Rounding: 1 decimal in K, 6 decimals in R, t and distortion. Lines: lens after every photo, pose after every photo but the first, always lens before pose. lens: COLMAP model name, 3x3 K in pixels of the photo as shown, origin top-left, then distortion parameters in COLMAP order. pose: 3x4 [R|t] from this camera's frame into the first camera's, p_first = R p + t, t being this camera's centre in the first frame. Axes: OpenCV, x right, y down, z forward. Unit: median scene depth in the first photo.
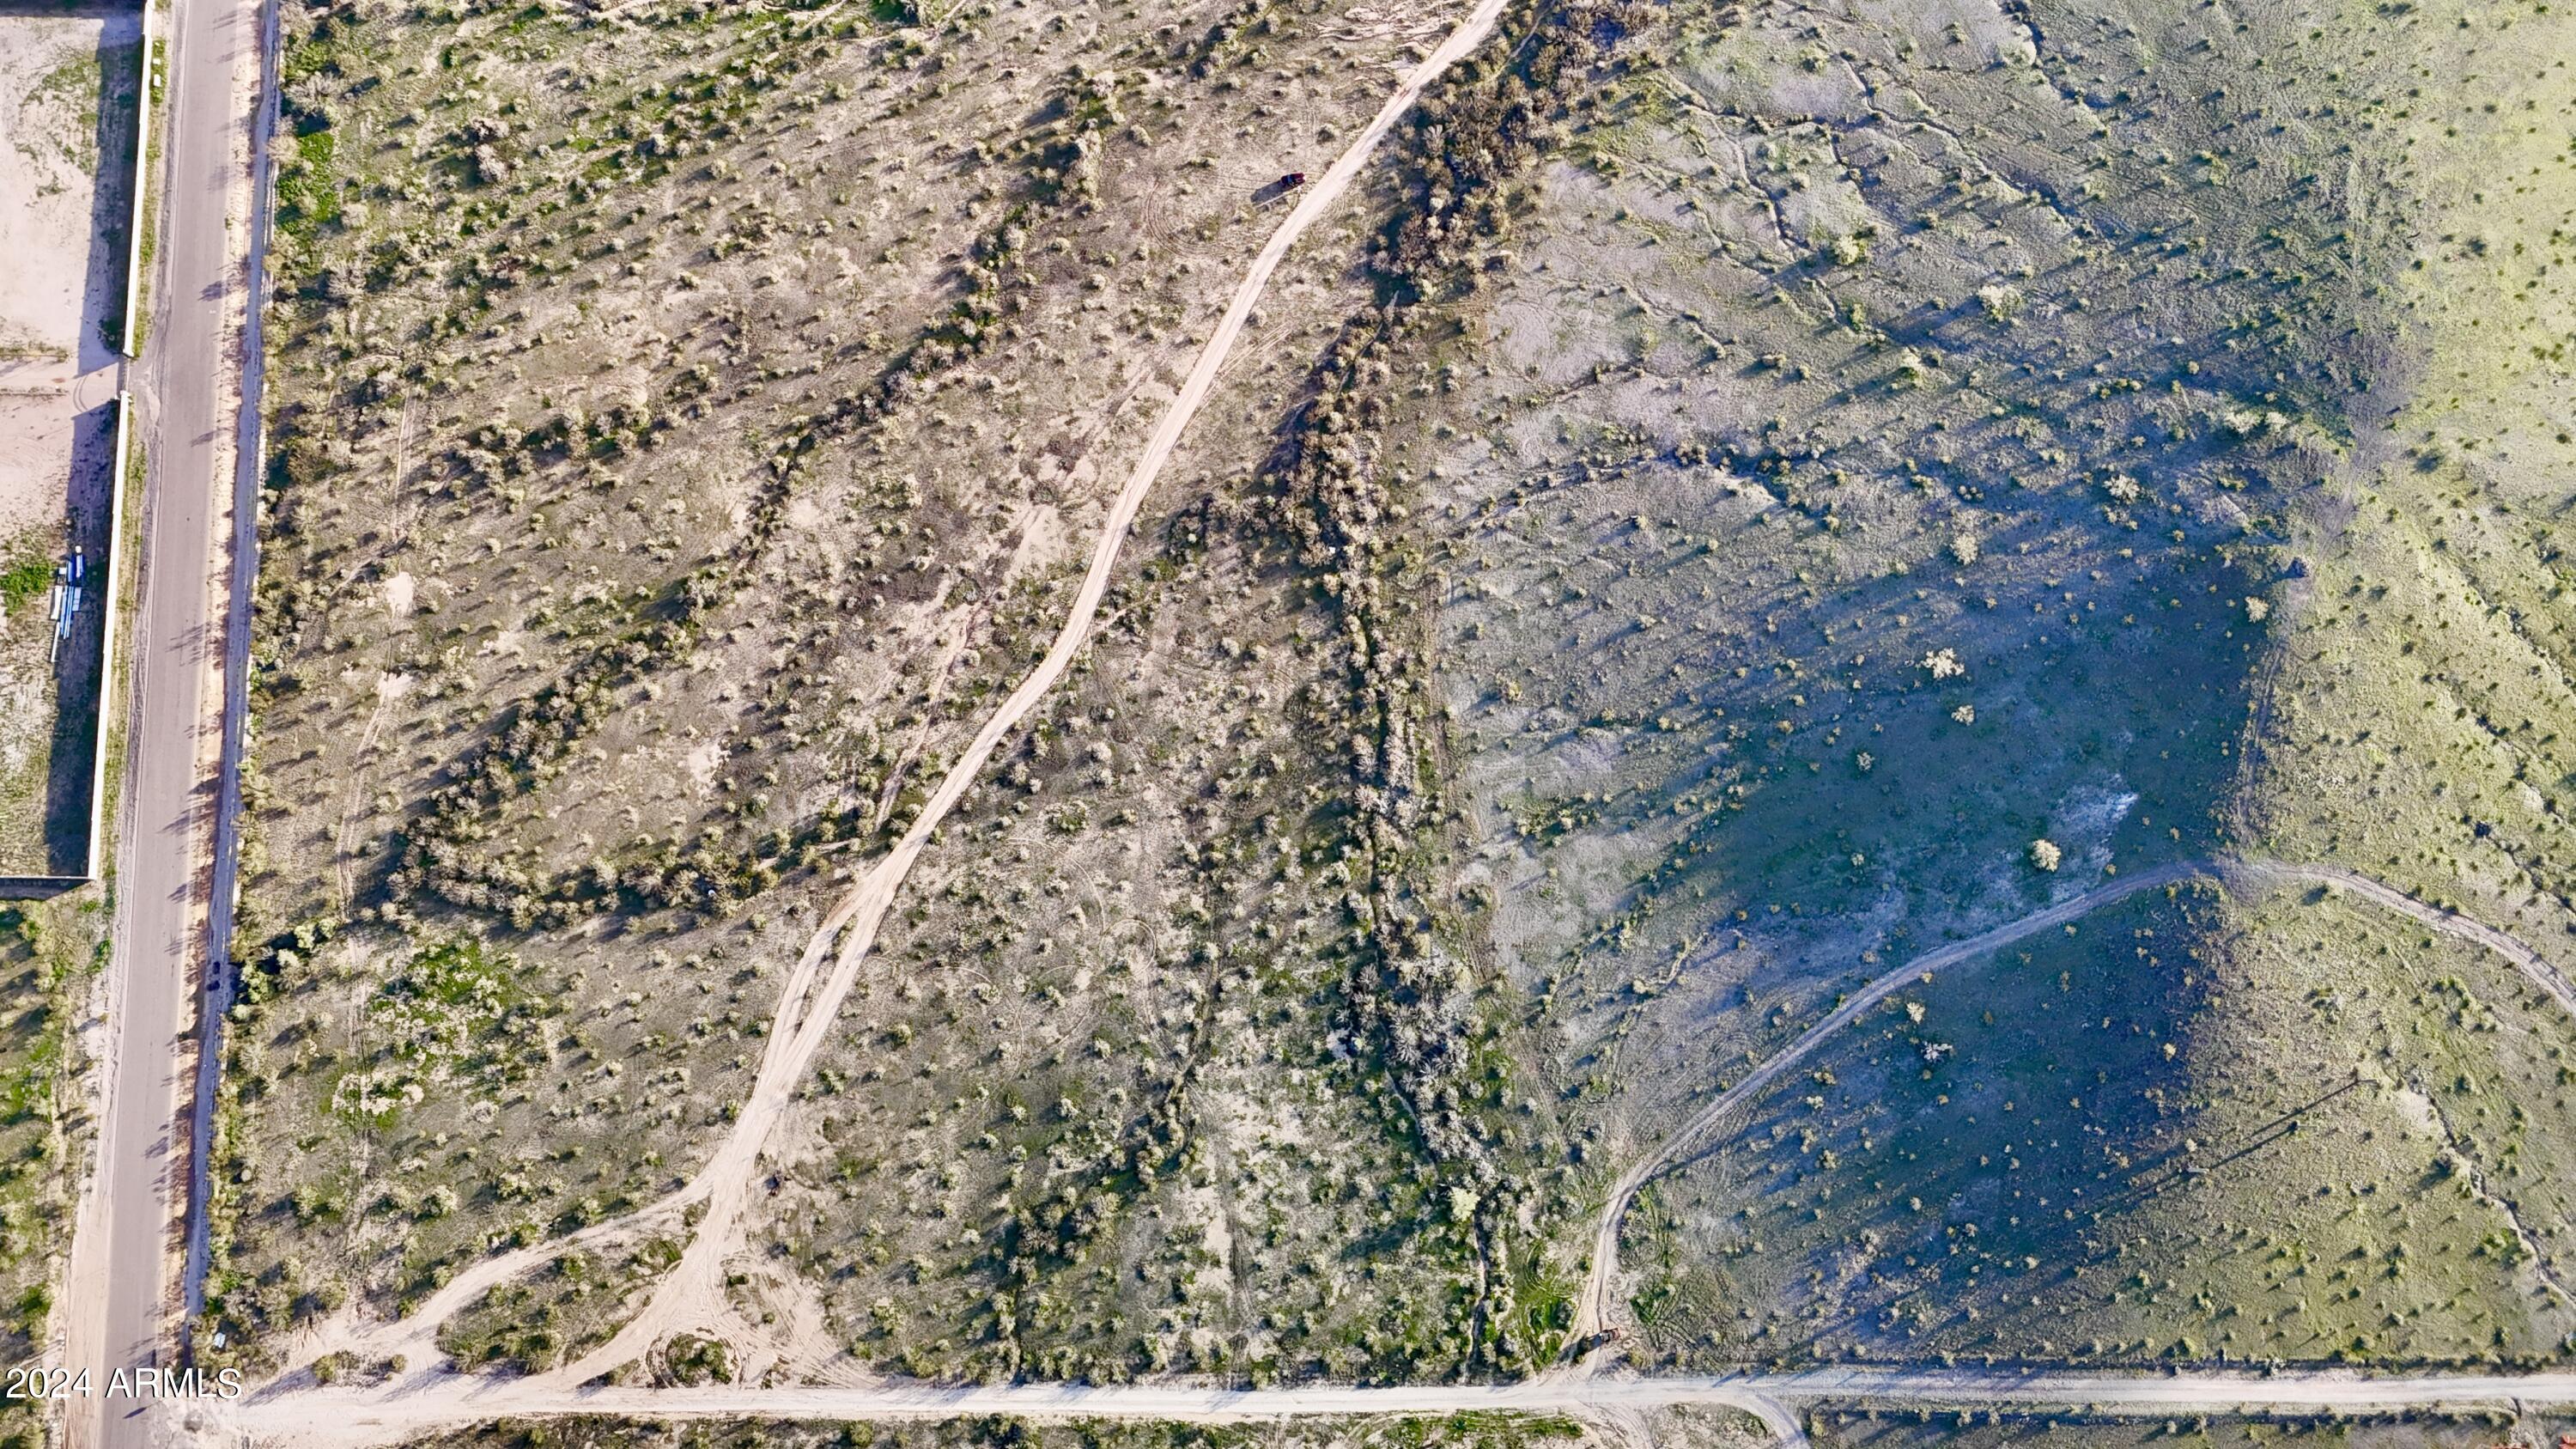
lens RADIAL K [[1803.7, 0, 1315.3], [0, 1803.7, 749.5], [0, 0, 1]] dist [0.050967, -0.031585]
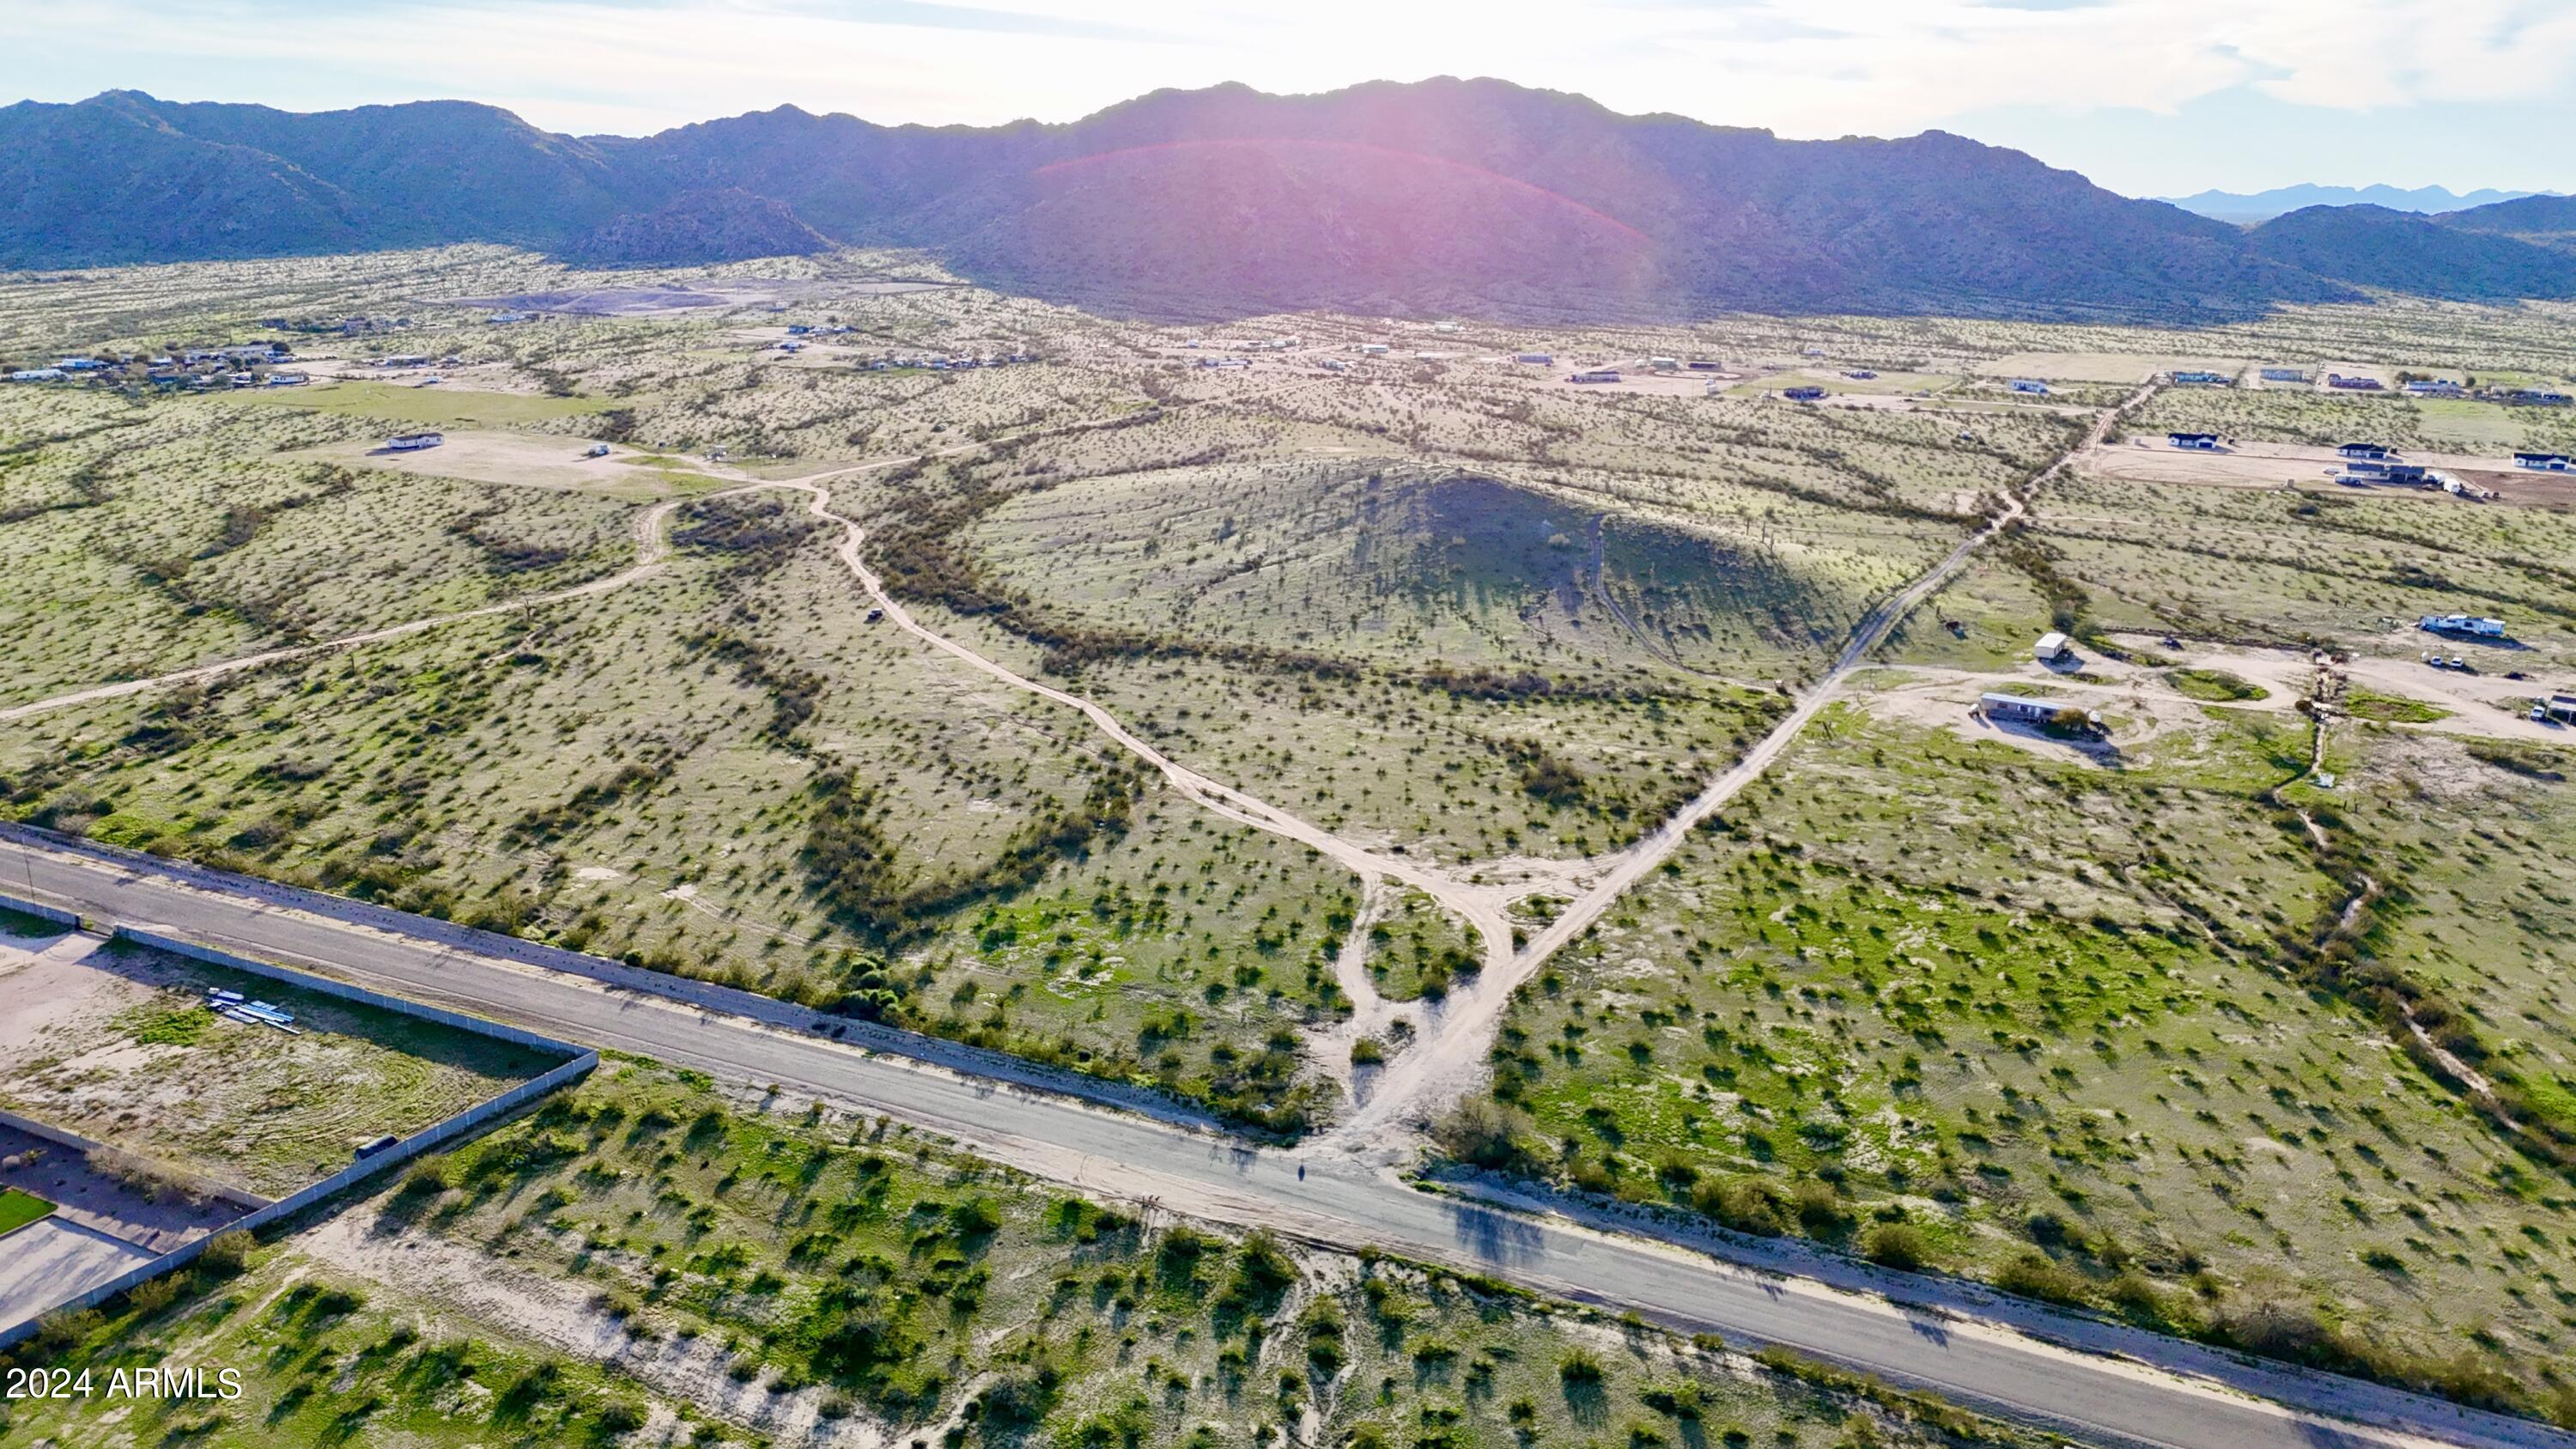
lens RADIAL K [[1886.3, 0, 1287.4], [0, 1886.3, 737.4], [0, 0, 1]] dist [0.076518, -0.071855]
pose [[0.480349, -0.256604, 0.838701, -1.133983], [0.860339, 0.323781, -0.393679, 0.553733], [-0.170536, 0.910670, 0.376294, 0.568160]]
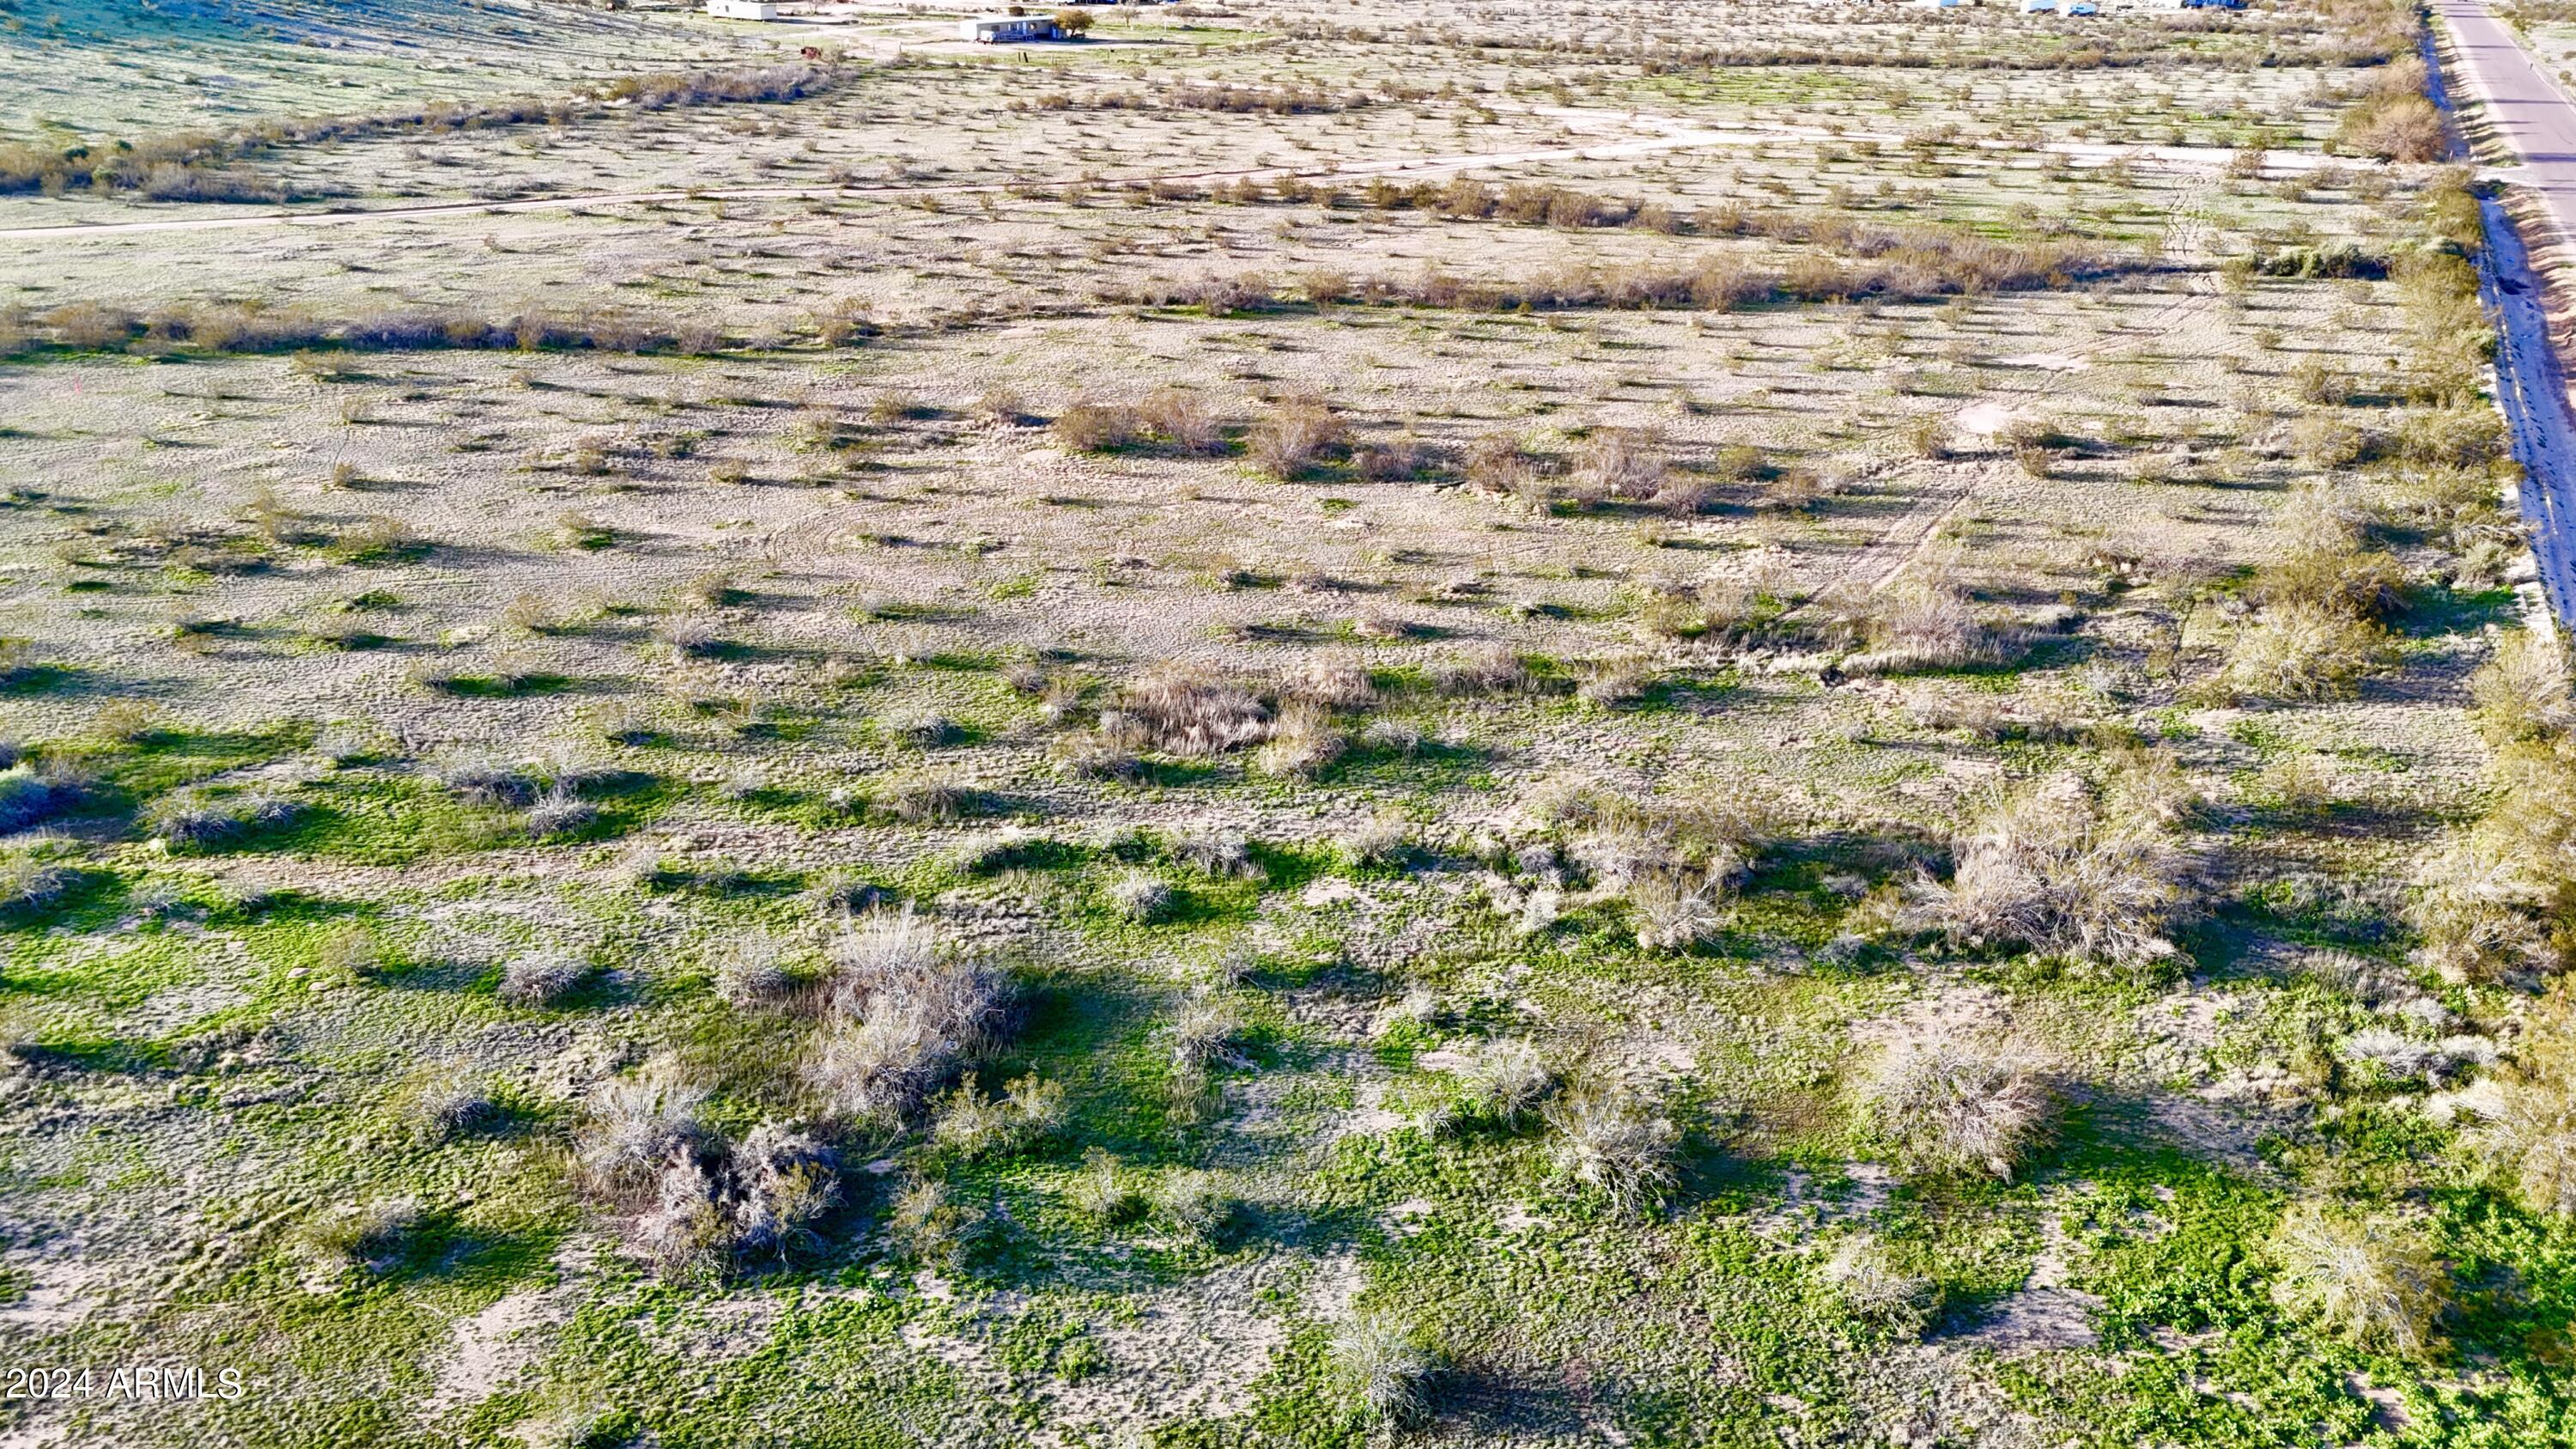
lens RADIAL K [[1886.3, 0, 1295.4], [0, 1886.3, 724.3], [0, 0, 1]] dist [0.076518, -0.071855]
pose [[-0.858003, -0.238945, 0.454682, -0.585209], [0.496393, -0.158244, 0.853553, -0.460981], [-0.132001, 0.958052, 0.254385, 1.023835]]
